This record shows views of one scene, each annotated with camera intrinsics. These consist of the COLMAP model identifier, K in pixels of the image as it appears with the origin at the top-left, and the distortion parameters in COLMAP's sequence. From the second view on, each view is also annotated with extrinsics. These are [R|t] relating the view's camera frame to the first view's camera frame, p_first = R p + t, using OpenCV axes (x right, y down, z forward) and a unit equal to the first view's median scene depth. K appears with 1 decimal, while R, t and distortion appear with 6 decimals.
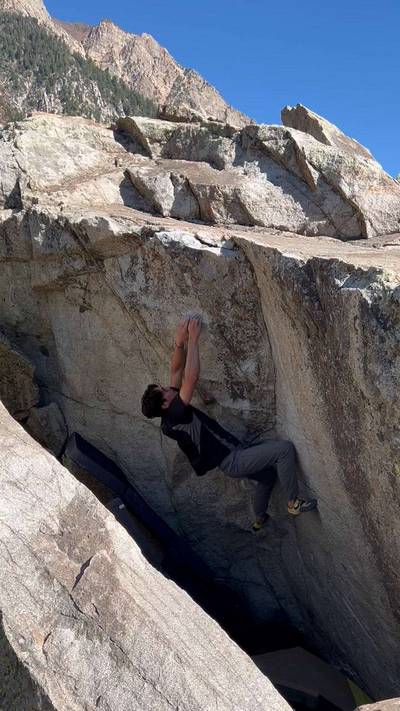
lens RADIAL K [[746.0, 0, 220.9], [0, 746.0, 474.4], [0, 0, 1]] dist [0.036949, 0.000000]
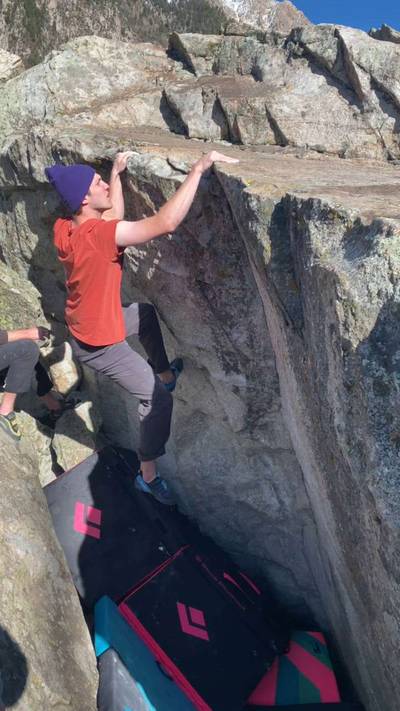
lens RADIAL K [[605.3, 0, 197.9], [0, 605.3, 348.1], [0, 0, 1]] dist [0.052349, -0.023693]
pose [[0.976571, 0.048804, -0.209588, 0.111669], [-0.049416, 0.998776, 0.002316, -0.118066], [0.209444, 0.008096, 0.977787, 0.361000]]
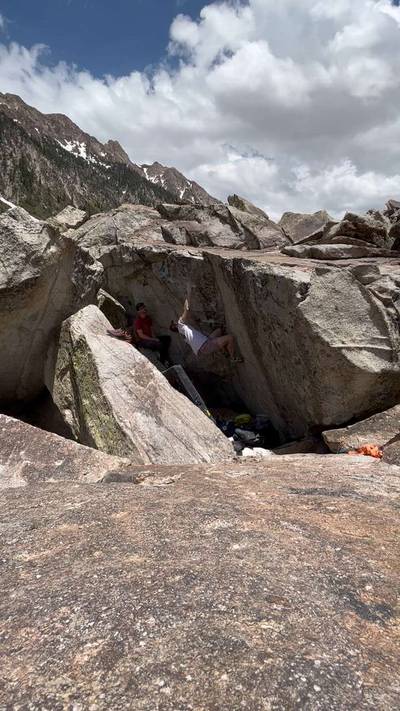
lens RADIAL K [[323.9, 0, 206.6], [0, 323.9, 357.6], [0, 0, 1]] dist [-0.009477, 0.000455]
pose [[0.998747, -0.045269, -0.021349, 0.028711], [0.045447, 0.998935, 0.007922, 0.014278], [0.020967, -0.008882, 0.999741, -0.036323]]
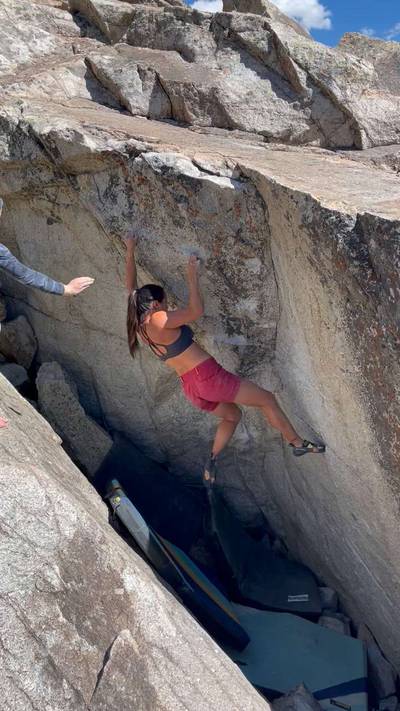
lens RADIAL K [[605.3, 0, 208.9], [0, 605.3, 352.1], [0, 0, 1]] dist [0.052349, -0.023693]
pose [[0.994689, -0.031433, 0.098006, -0.076974], [0.021665, 0.994833, 0.099190, -0.145195], [-0.100617, -0.096540, 0.990230, 0.247516]]
